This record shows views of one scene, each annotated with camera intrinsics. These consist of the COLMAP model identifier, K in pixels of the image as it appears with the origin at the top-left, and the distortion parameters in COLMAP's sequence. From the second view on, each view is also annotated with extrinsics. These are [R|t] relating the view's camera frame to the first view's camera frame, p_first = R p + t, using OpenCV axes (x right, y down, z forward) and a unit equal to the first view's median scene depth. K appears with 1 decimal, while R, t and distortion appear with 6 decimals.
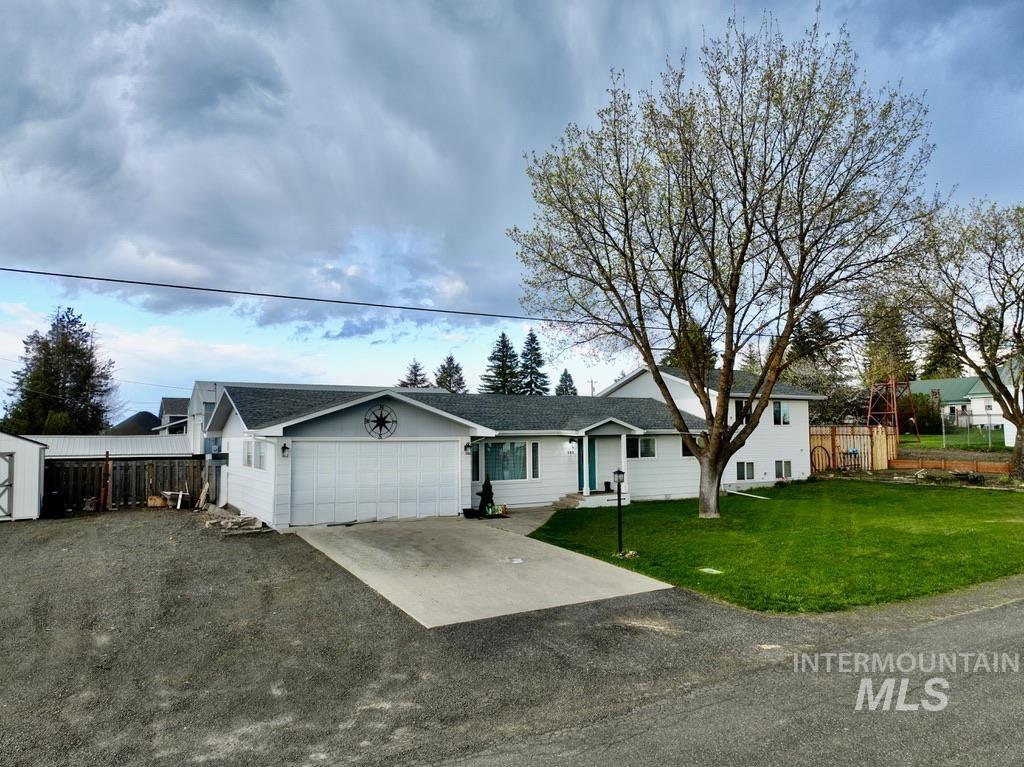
lens RADIAL K [[720.6, 0, 510.1], [0, 720.6, 384.6], [0, 0, 1]] dist [0.002568, 0.000266]
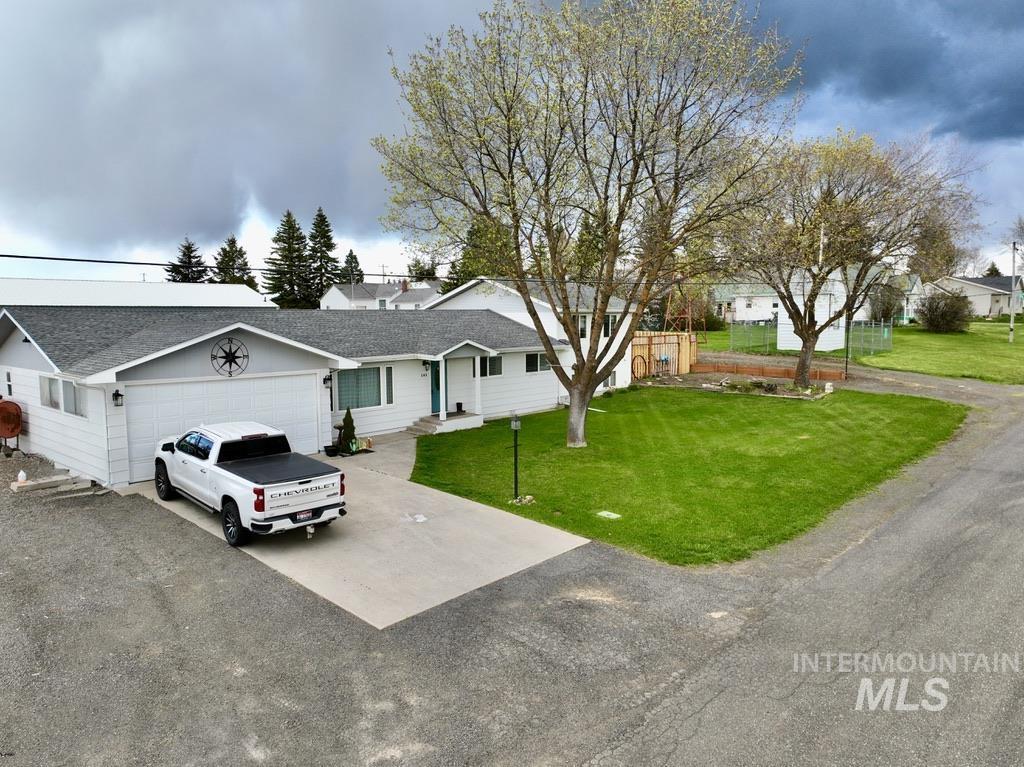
lens RADIAL K [[721.3, 0, 512.0], [0, 721.3, 383.5], [0, 0, 1]] dist [-0.001758, 0.018785]
pose [[0.953504, -0.026273, 0.300232, -0.105874], [-0.023812, 0.986511, 0.161952, -0.060895], [-0.300437, -0.161571, 0.940017, 0.061351]]
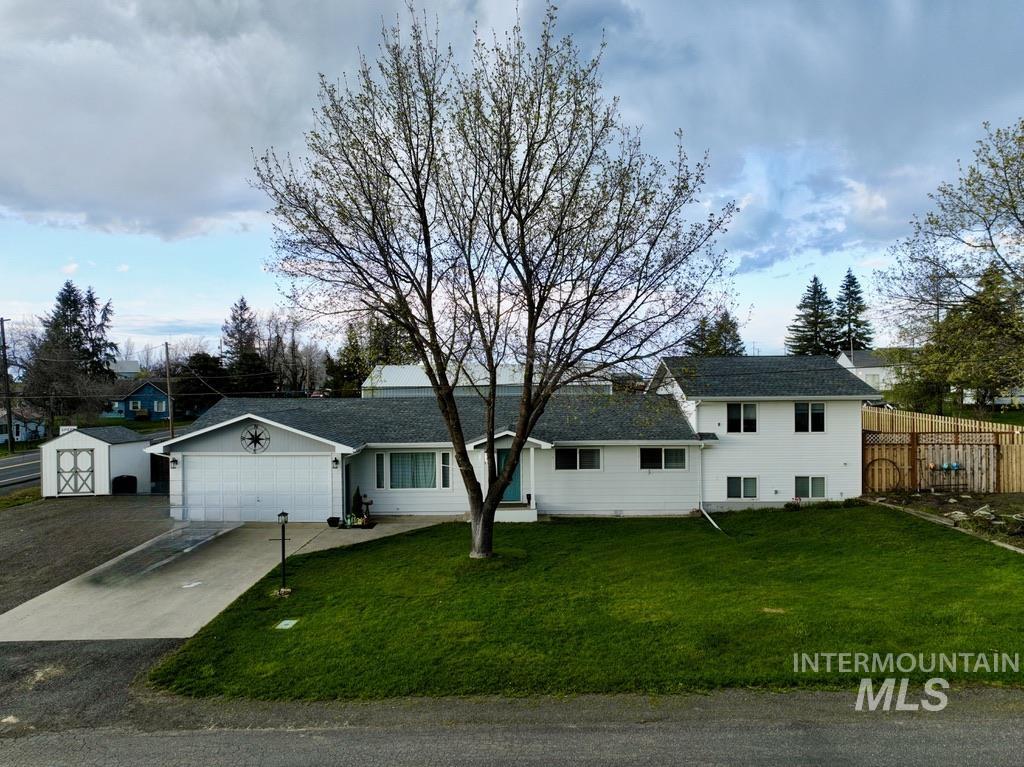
lens RADIAL K [[721.3, 0, 512.0], [0, 721.3, 383.5], [0, 0, 1]] dist [-0.001758, 0.018785]
pose [[0.854415, 0.001322, -0.519590, 0.706955], [0.040602, 0.996769, 0.069303, -0.092222], [0.518003, -0.080310, 0.851601, 0.206727]]
